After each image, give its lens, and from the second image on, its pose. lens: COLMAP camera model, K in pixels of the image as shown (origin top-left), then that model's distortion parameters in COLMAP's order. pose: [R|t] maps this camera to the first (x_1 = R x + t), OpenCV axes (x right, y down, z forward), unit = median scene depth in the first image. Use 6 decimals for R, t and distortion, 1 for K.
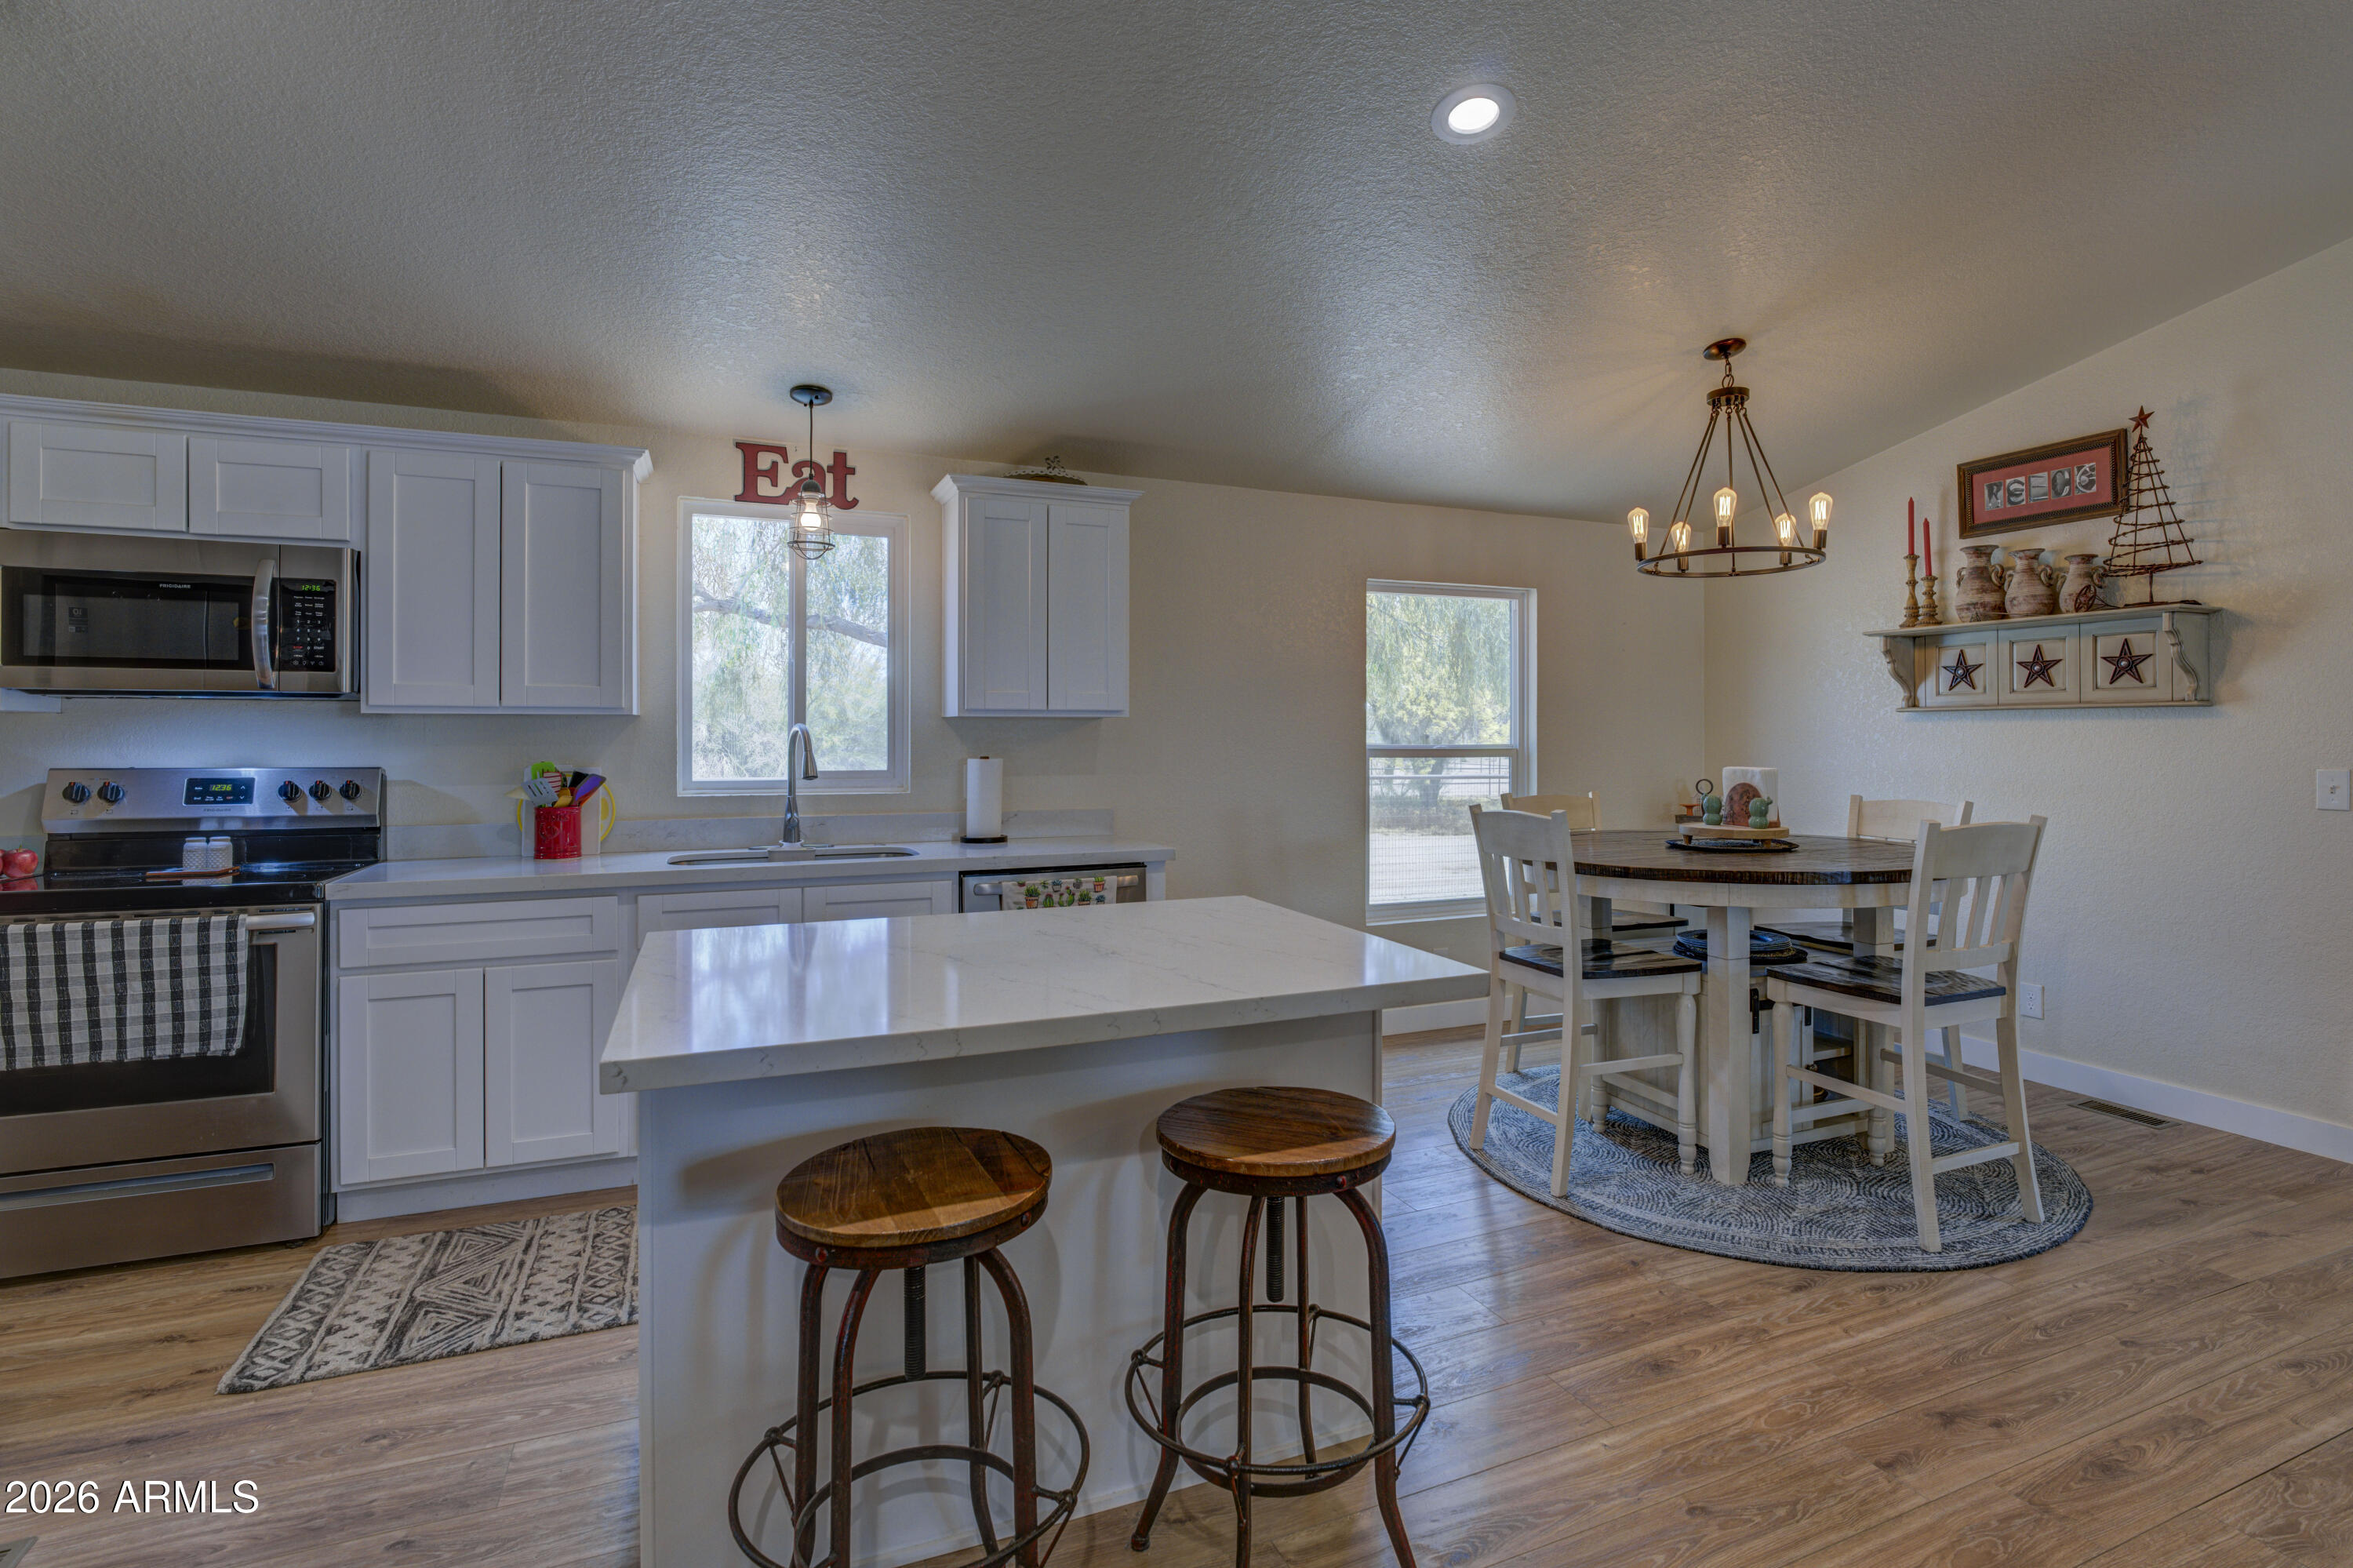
lens RADIAL K [[1147.3, 0, 1267.6], [0, 1147.3, 749.3], [0, 0, 1]] dist [-0.021114, 0.002755]
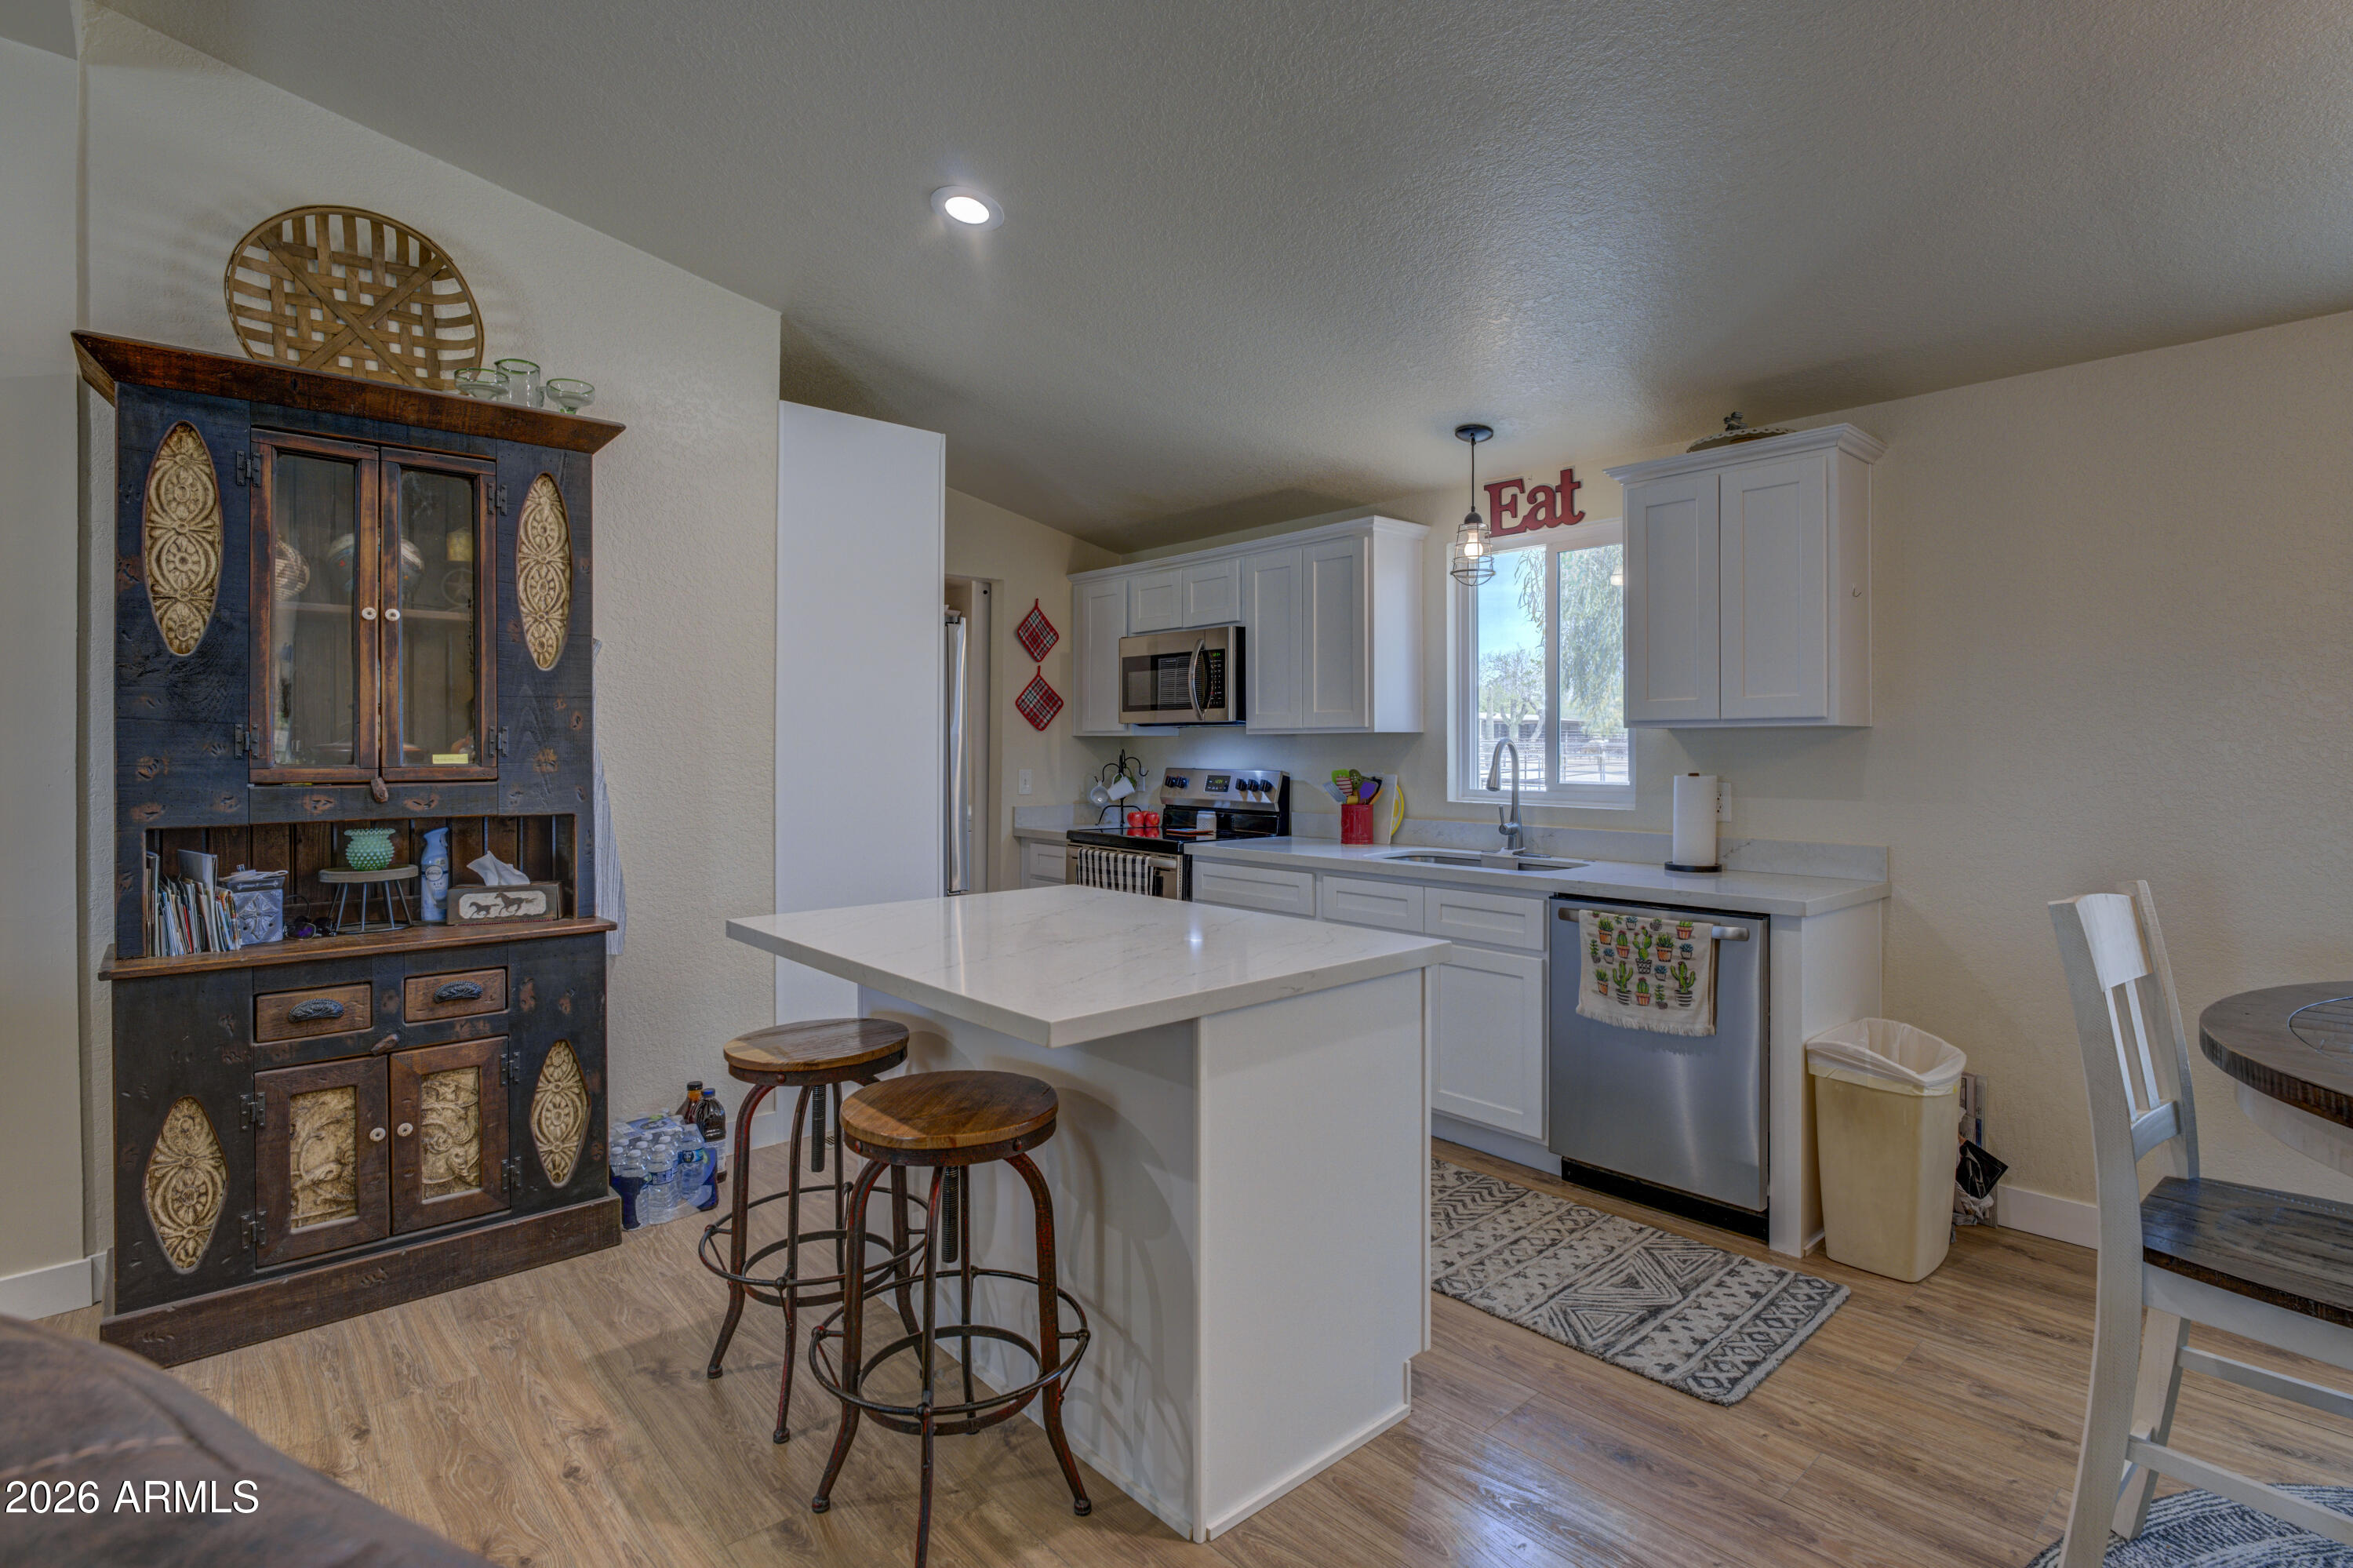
lens RADIAL K [[1147.3, 0, 1186.9], [0, 1147.3, 740.9], [0, 0, 1]] dist [-0.021114, 0.002755]
pose [[0.278887, -0.006195, -0.960304, 0.517617], [-0.010304, 0.999902, -0.009442, -0.006455], [0.960269, 0.012528, 0.278796, 0.406993]]
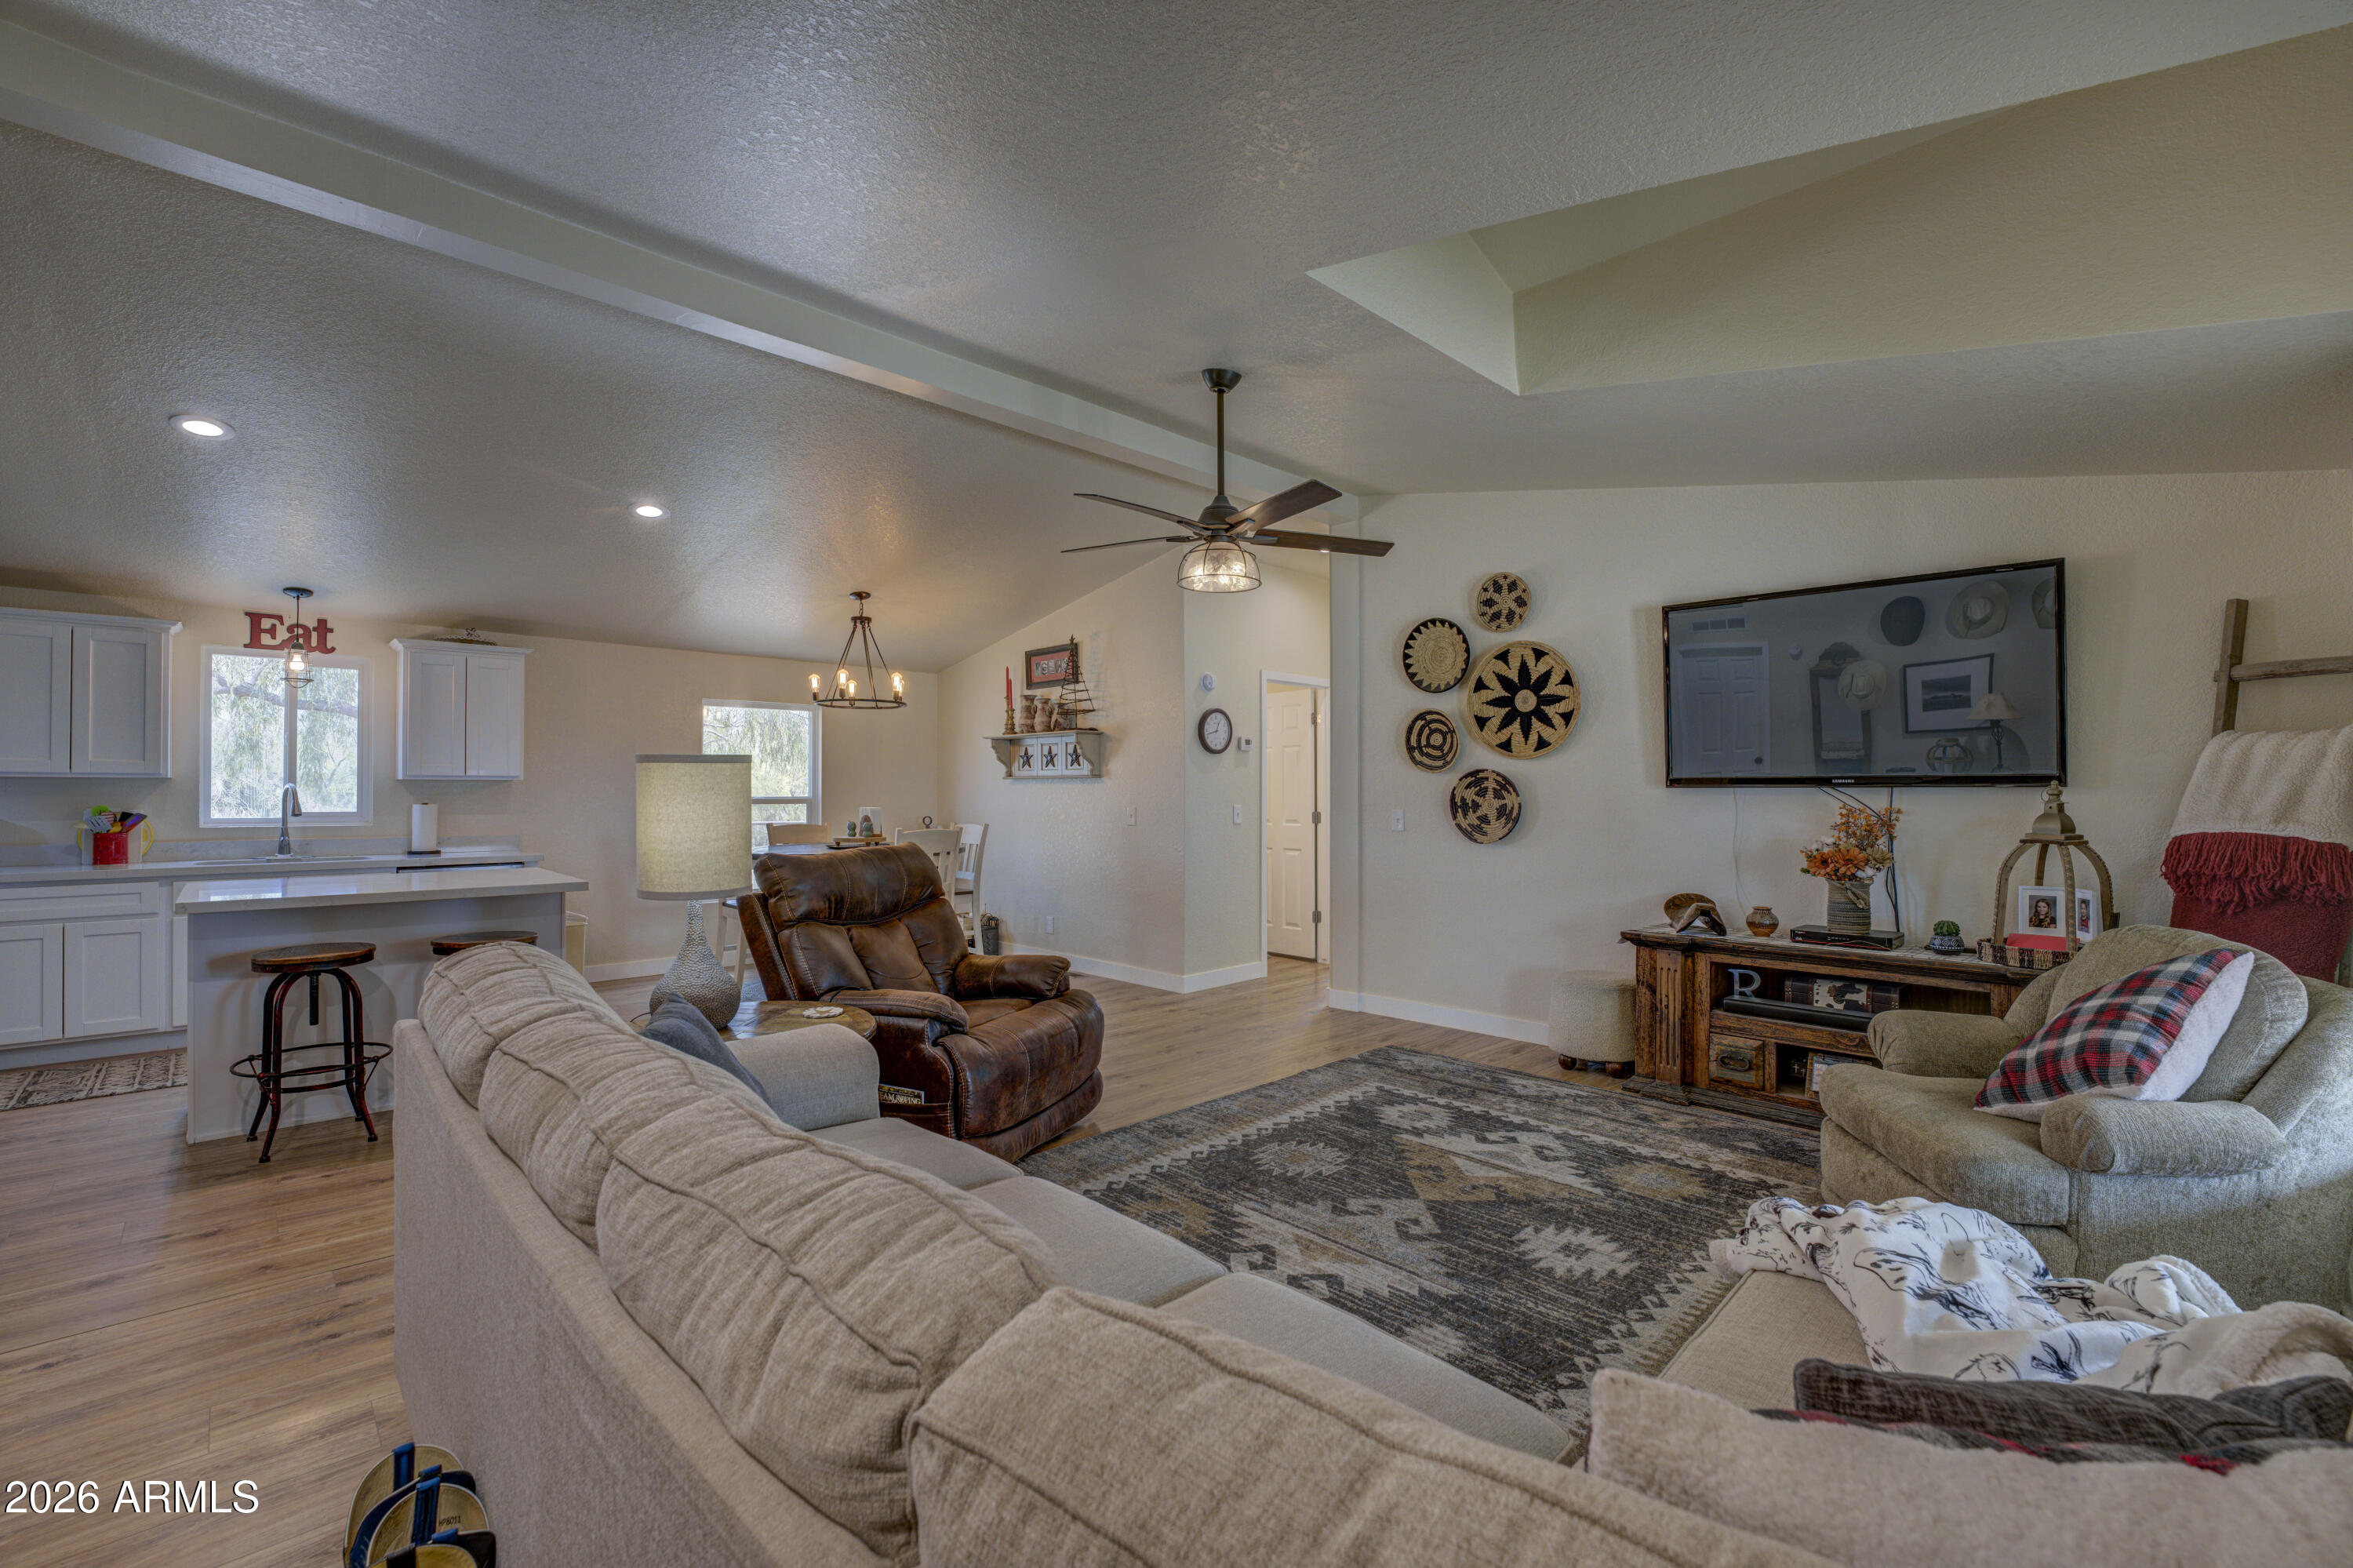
lens RADIAL K [[976.1, 0, 1173.2], [0, 976.1, 794.4], [0, 0, 1]] dist [-0.028712, 0.003724]
pose [[0.946670, 0.001401, 0.322201, 0.355795], [0.001968, 0.999947, -0.010130, 0.010504], [-0.322198, 0.010224, 0.946617, -0.721977]]
